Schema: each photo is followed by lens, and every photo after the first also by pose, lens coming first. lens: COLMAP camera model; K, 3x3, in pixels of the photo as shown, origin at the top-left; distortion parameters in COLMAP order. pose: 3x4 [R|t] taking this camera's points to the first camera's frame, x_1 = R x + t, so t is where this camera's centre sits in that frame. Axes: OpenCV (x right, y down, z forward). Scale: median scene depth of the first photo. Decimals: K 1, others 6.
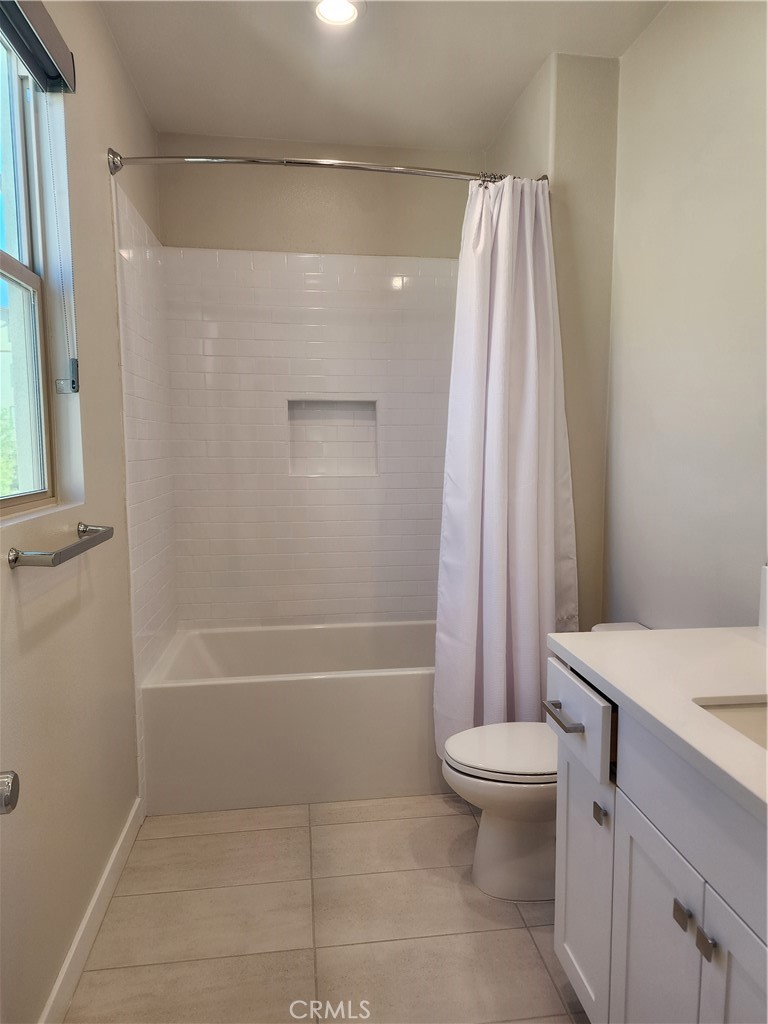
lens RADIAL K [[692.0, 0, 384.0], [0, 692.0, 512.0], [0, 0, 1]] dist [0.078810, -0.003436]
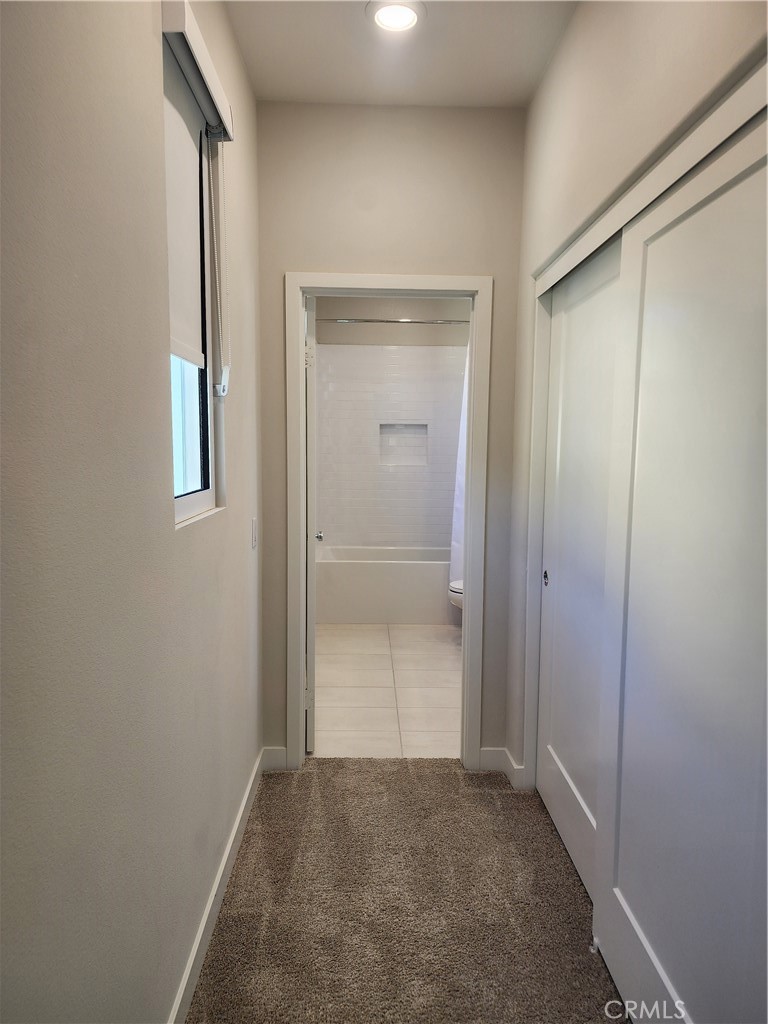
lens RADIAL K [[692.0, 0, 384.0], [0, 692.0, 512.0], [0, 0, 1]] dist [0.078810, -0.003436]
pose [[0.994828, 0.024245, -0.098638, 0.060698], [-0.023743, 0.999699, 0.006256, 0.061485], [0.098760, -0.003882, 0.995104, -0.832900]]
